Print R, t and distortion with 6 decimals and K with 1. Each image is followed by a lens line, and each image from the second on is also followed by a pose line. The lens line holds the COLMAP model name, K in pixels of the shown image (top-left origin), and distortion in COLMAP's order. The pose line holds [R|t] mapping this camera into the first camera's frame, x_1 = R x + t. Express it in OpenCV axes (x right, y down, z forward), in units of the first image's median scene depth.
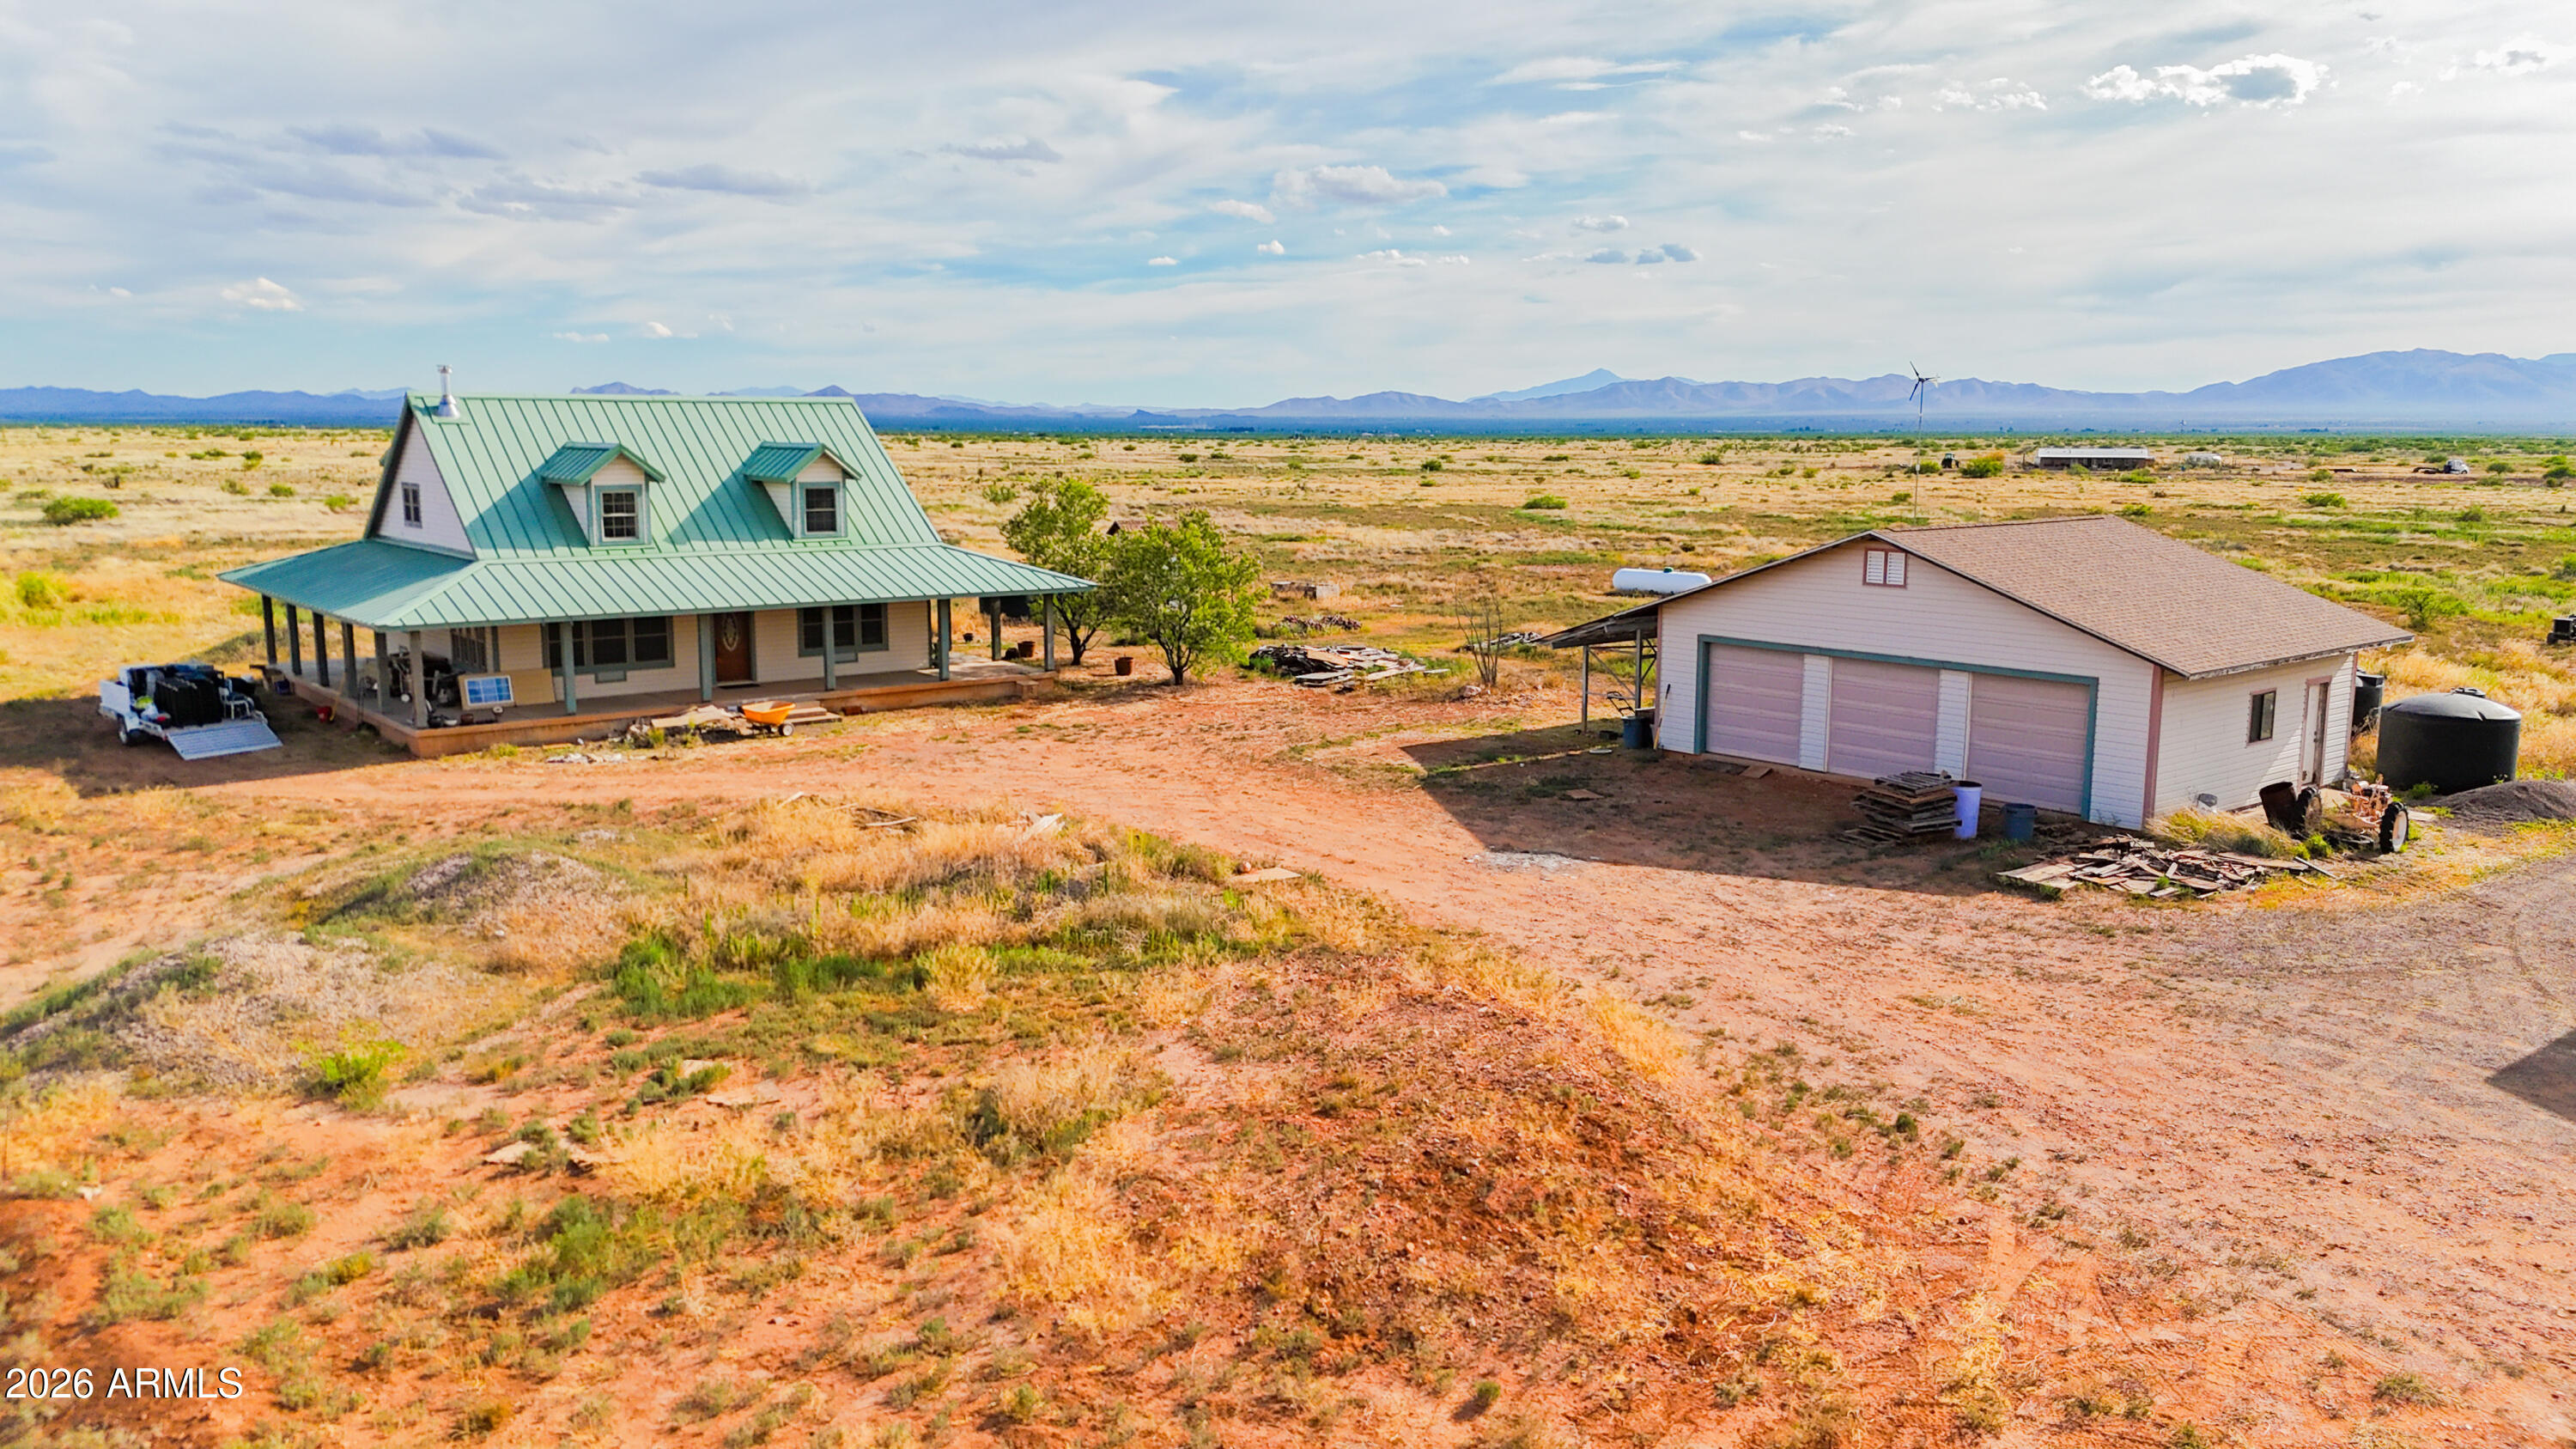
lens RADIAL K [[1890.0, 0, 1288.0], [0, 1890.0, 724.5], [0, 0, 1]] dist [0.114363, -0.137207]
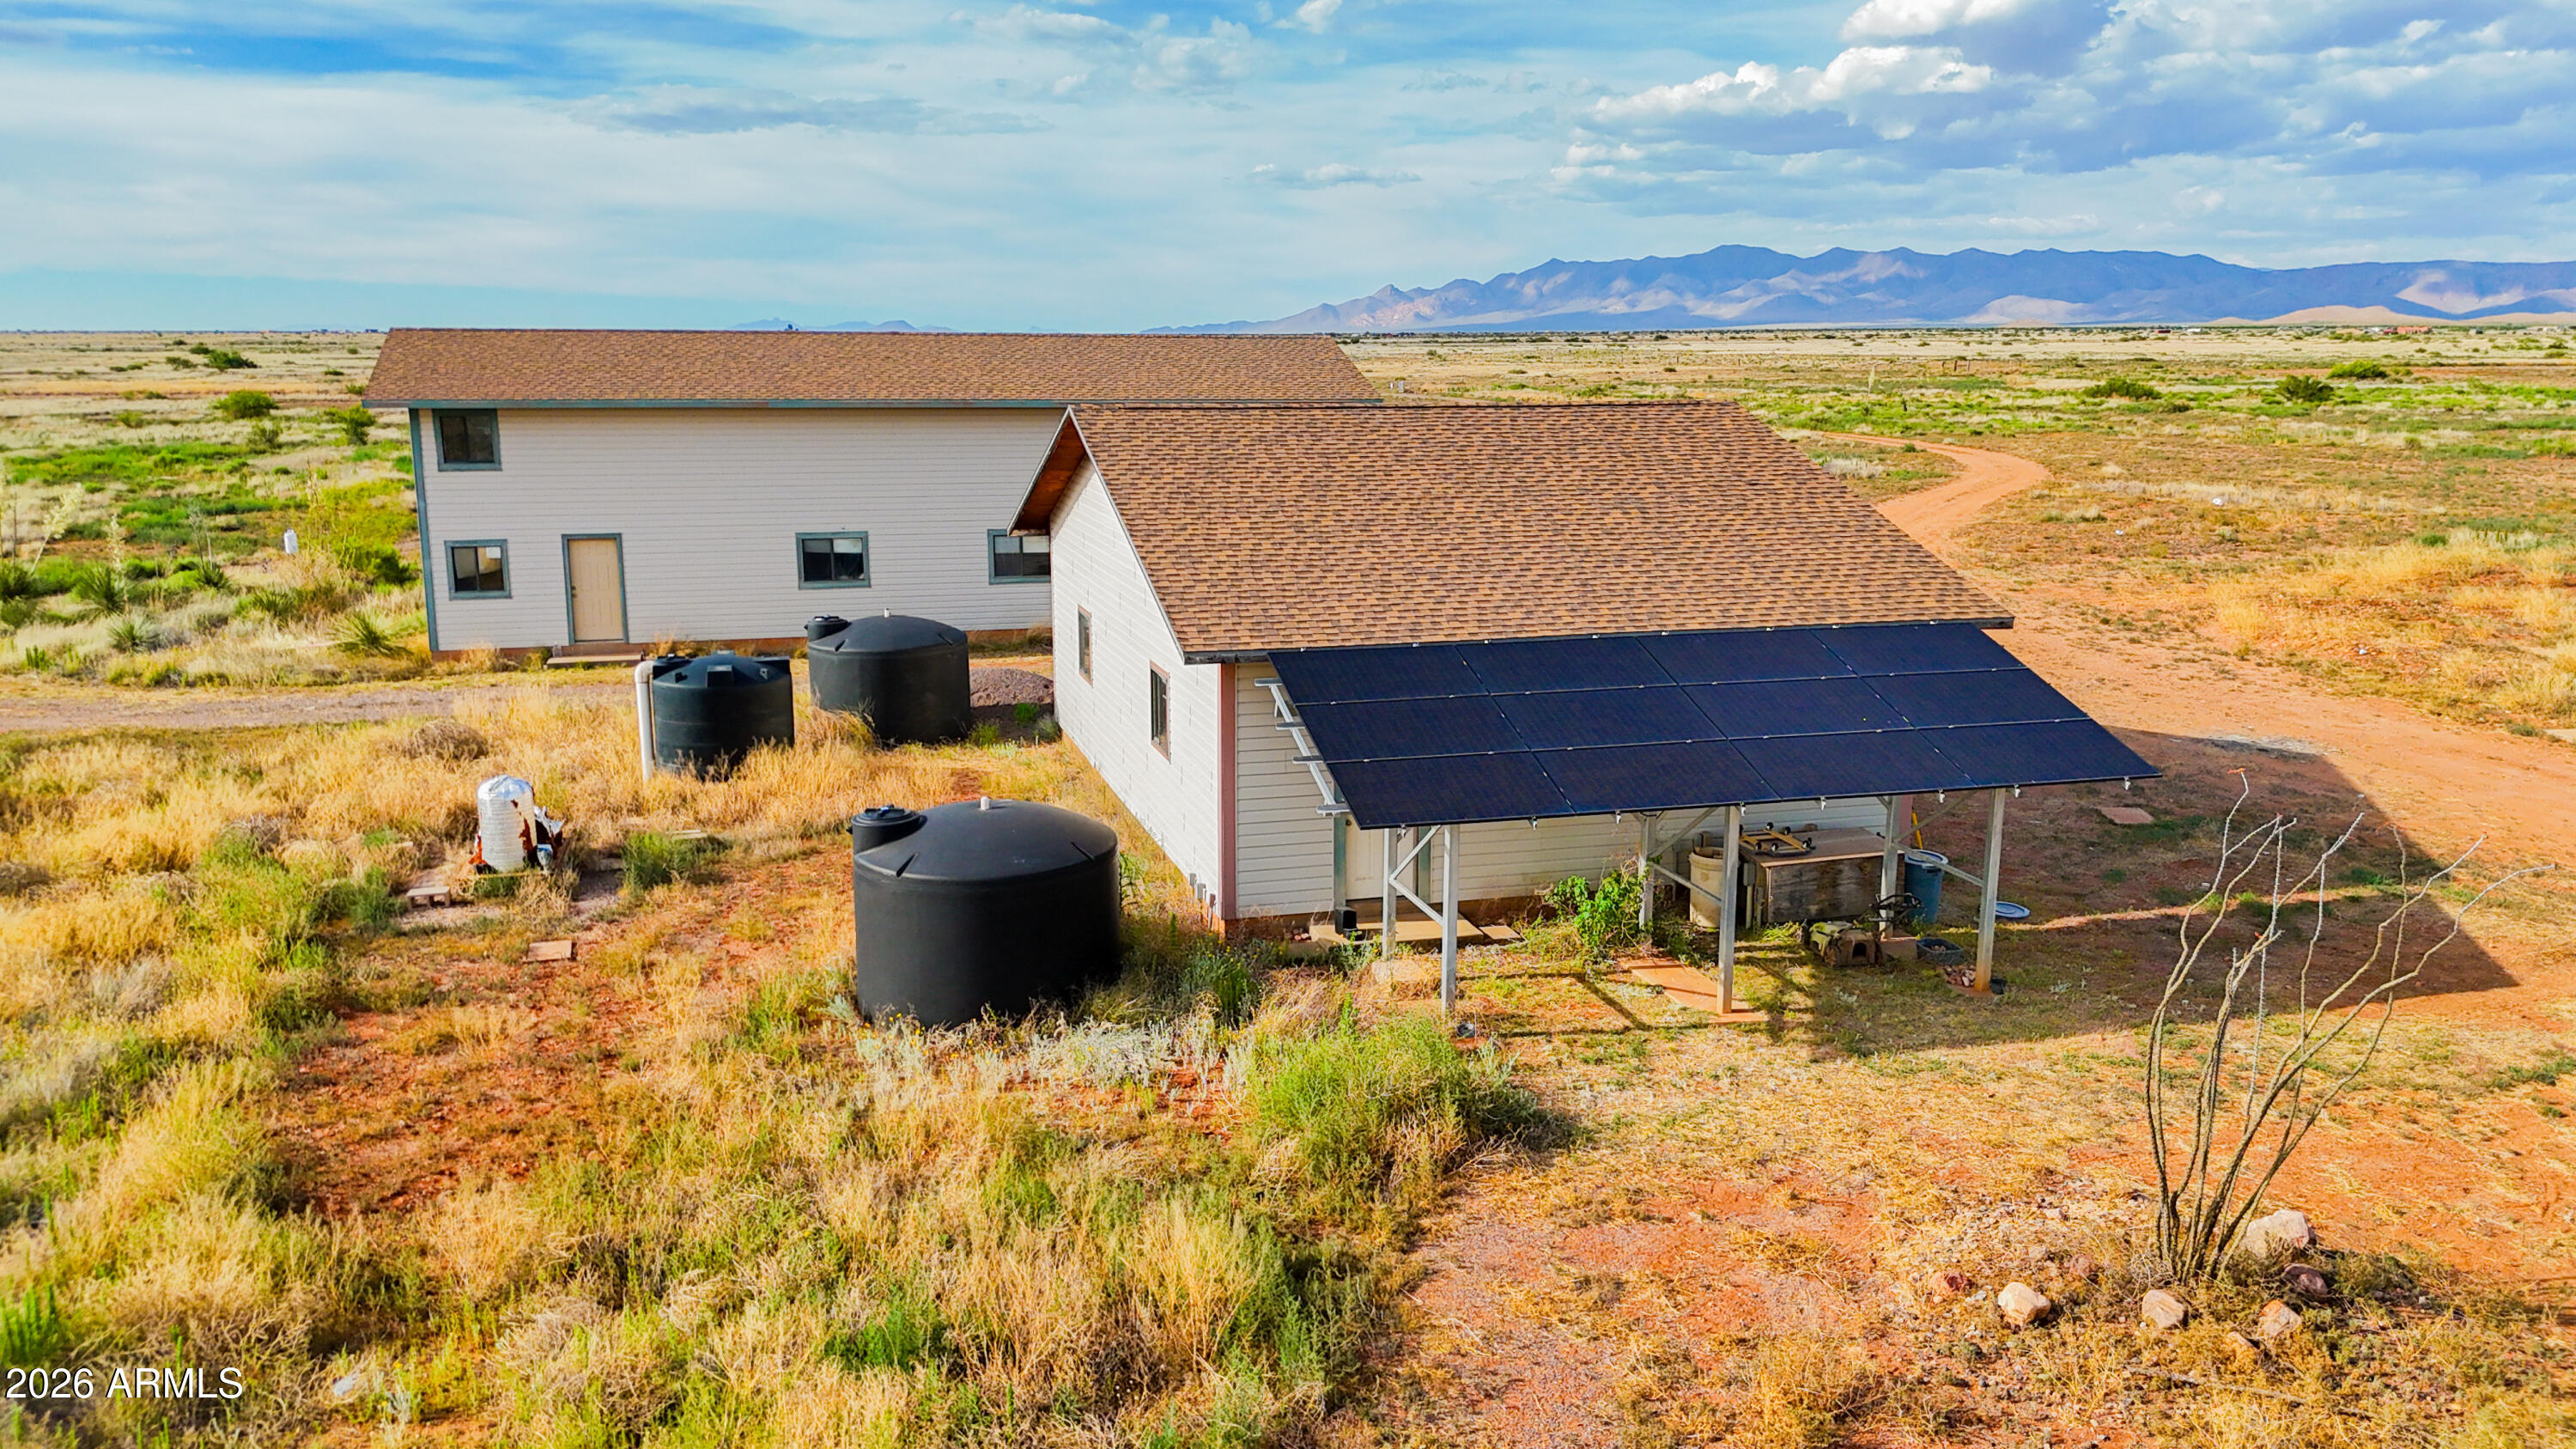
lens RADIAL K [[1890.0, 0, 1288.0], [0, 1890.0, 724.5], [0, 0, 1]] dist [0.114363, -0.137207]
pose [[-0.915108, -0.079182, 0.395357, 0.135780], [0.063429, 0.940049, 0.335089, -0.188614], [-0.398188, 0.331719, -0.855224, 1.390105]]
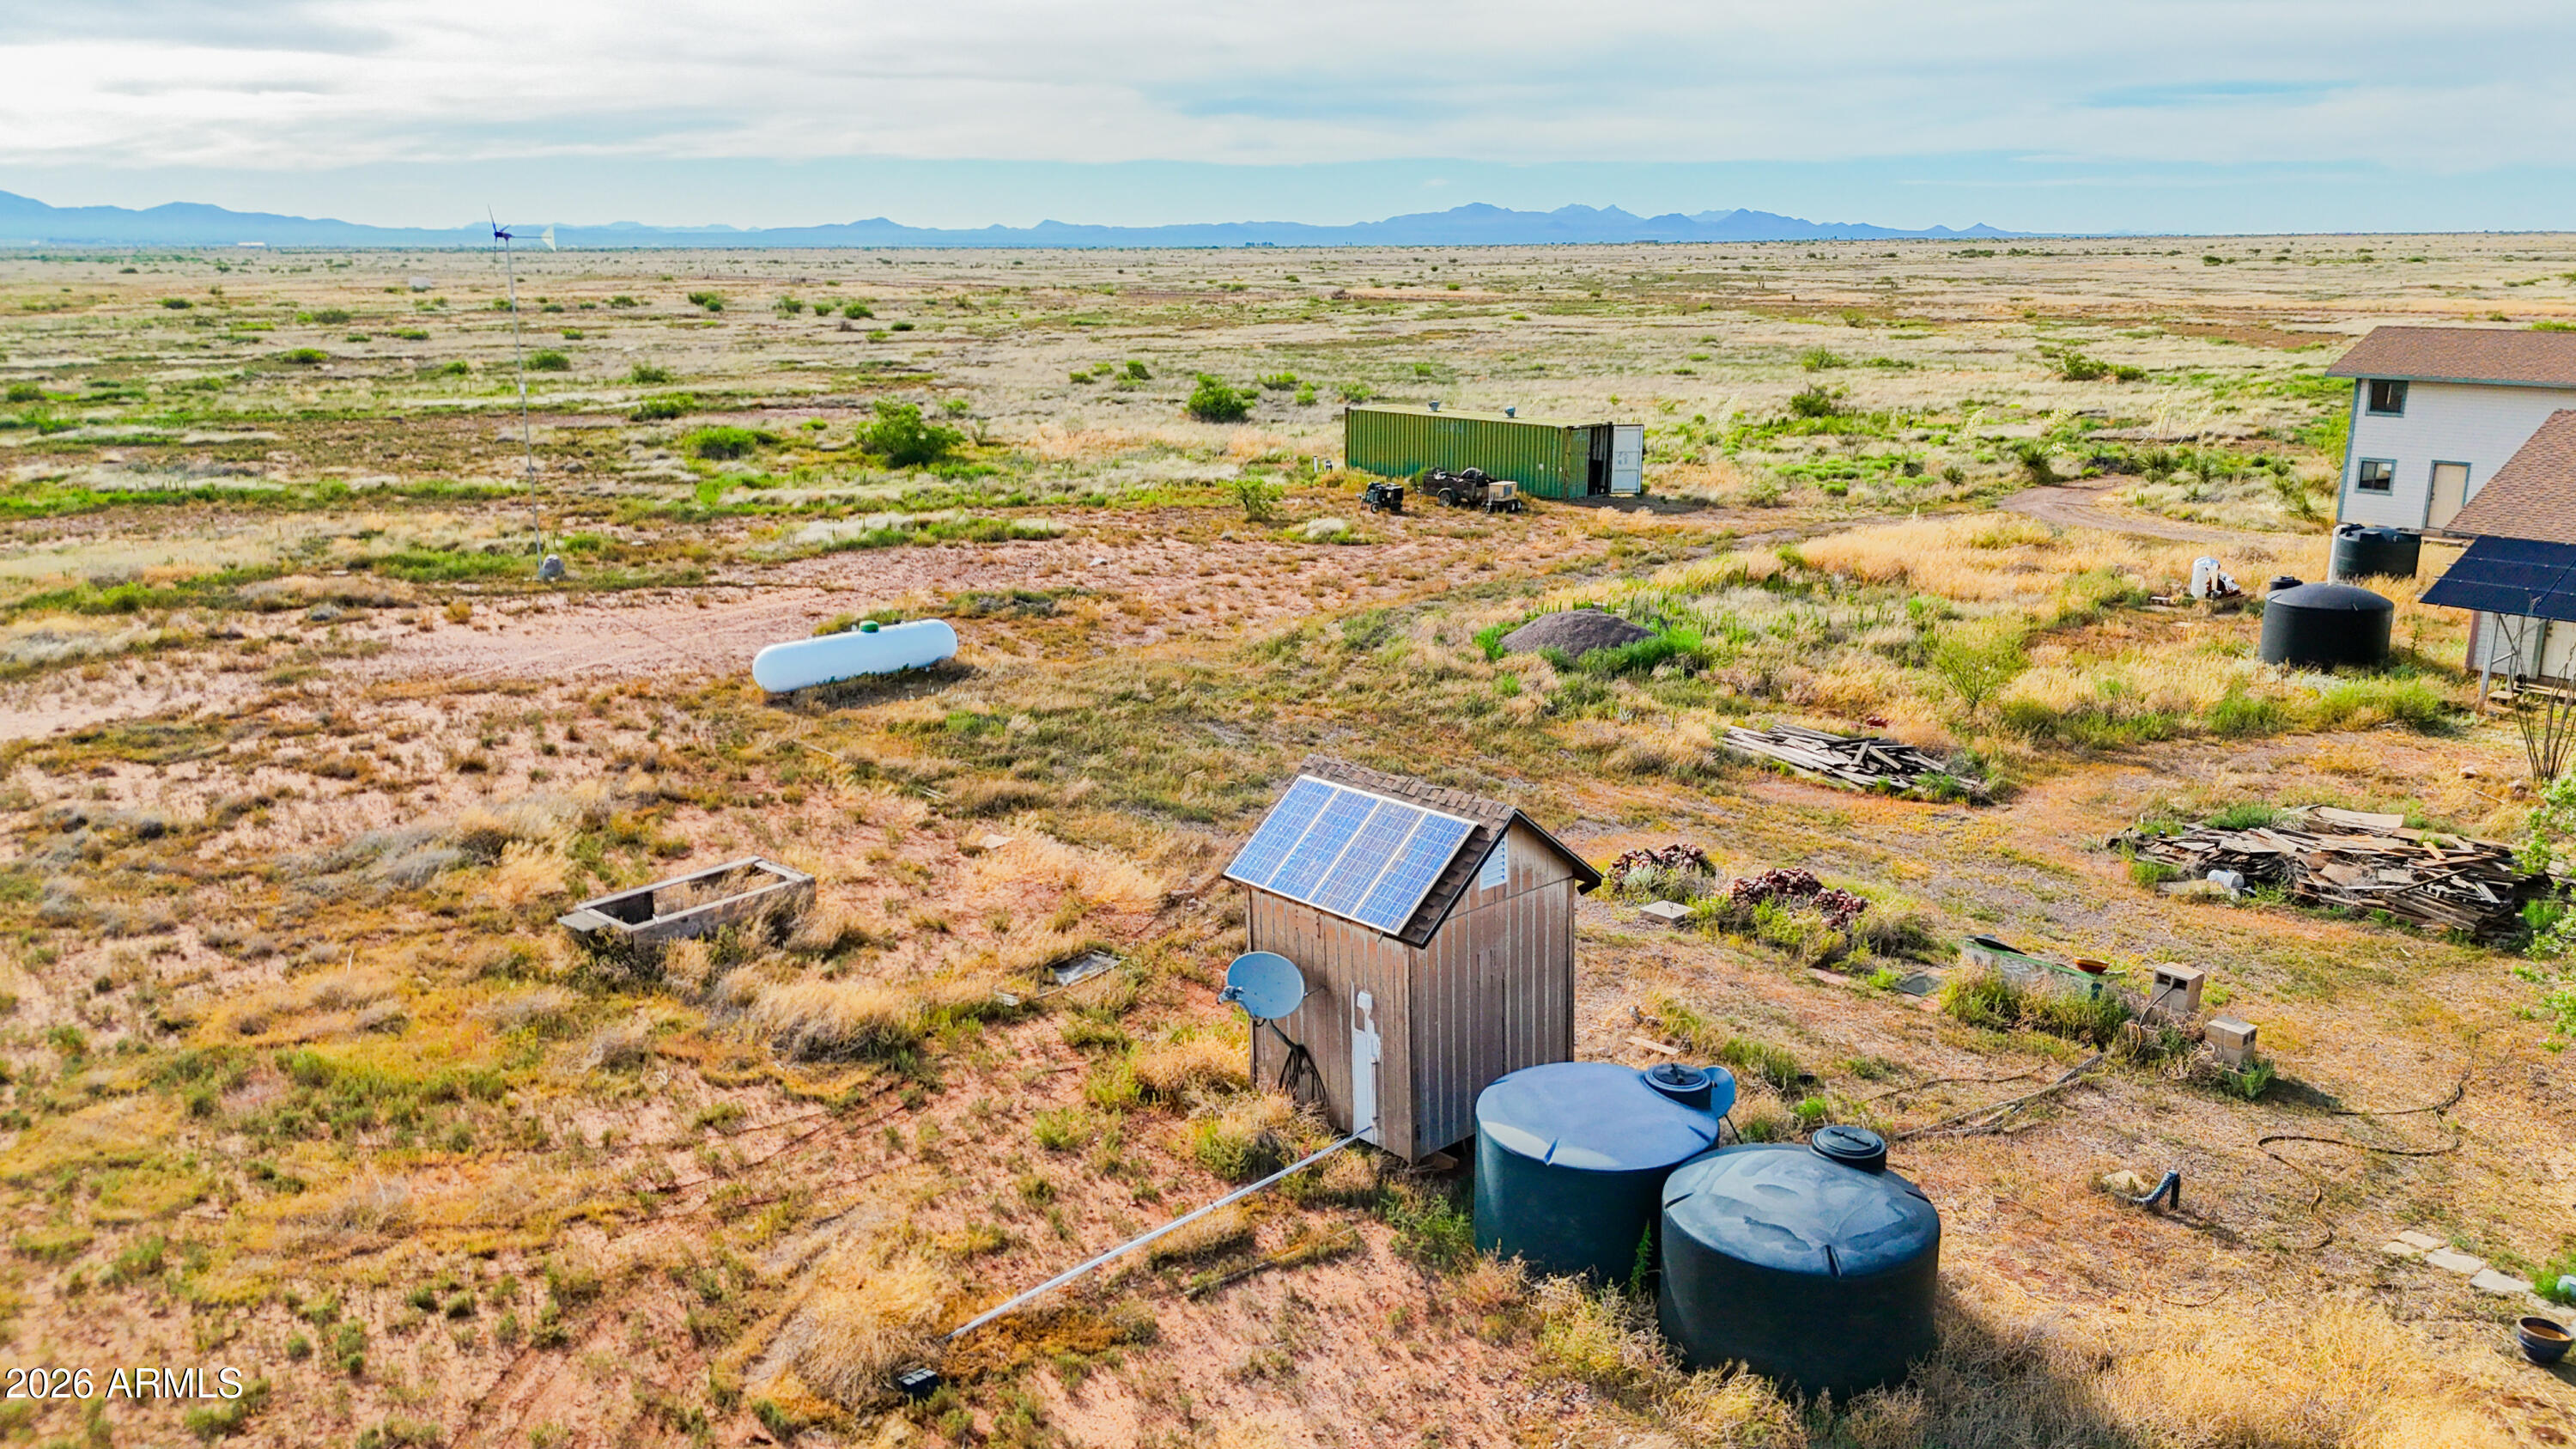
lens RADIAL K [[1900.5, 0, 1288.0], [0, 1900.5, 724.5], [0, 0, 1]] dist [0.086683, -0.101720]
pose [[-0.042528, -0.249131, 0.967536, -0.537703], [0.160030, 0.954210, 0.252734, -0.296914], [-0.986196, 0.165583, -0.000712, 1.588886]]
